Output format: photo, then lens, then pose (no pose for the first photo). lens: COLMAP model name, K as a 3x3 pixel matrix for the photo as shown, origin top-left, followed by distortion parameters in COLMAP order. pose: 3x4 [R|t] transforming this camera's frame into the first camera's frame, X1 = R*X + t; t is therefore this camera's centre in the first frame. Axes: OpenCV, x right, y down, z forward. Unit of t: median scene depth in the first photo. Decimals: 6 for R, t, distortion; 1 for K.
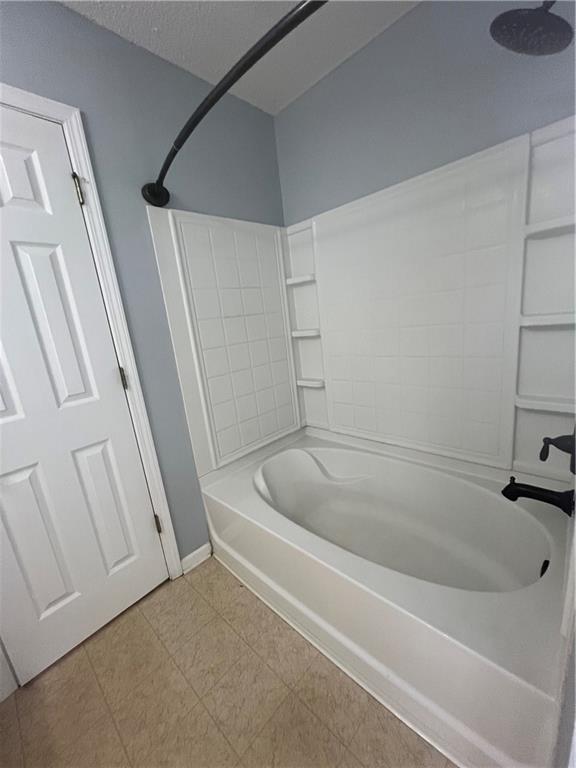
lens RADIAL K [[306.2, 0, 286.8], [0, 306.2, 385.9], [0, 0, 1]] dist [0.000339, 0.000282]
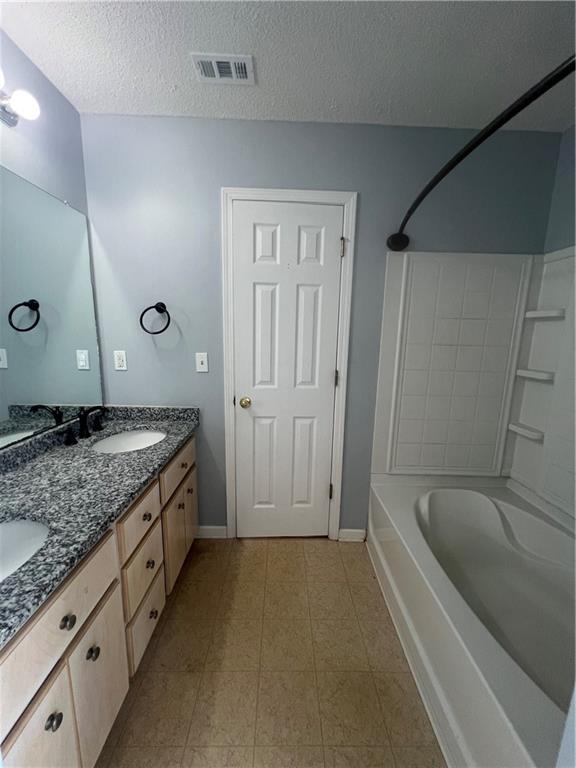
lens RADIAL K [[306.2, 0, 288.9], [0, 306.2, 385.6], [0, 0, 1]] dist [0.000339, 0.000282]
pose [[0.700643, 0.244675, -0.670249, 0.188507], [-0.257636, 0.962745, 0.082132, -0.039147], [0.665375, 0.115135, 0.737578, -0.115294]]
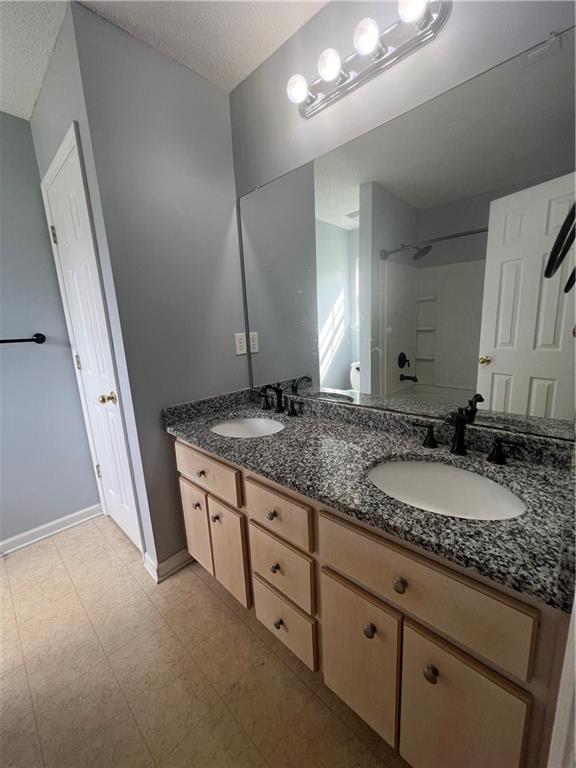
lens RADIAL K [[306.2, 0, 289.8], [0, 306.2, 384.3], [0, 0, 1]] dist [0.000339, 0.000282]
pose [[-0.987108, 0.158793, 0.020082, -0.518560], [0.152959, 0.898921, 0.410542, -0.088015], [0.047139, 0.408321, -0.911620, 0.667856]]
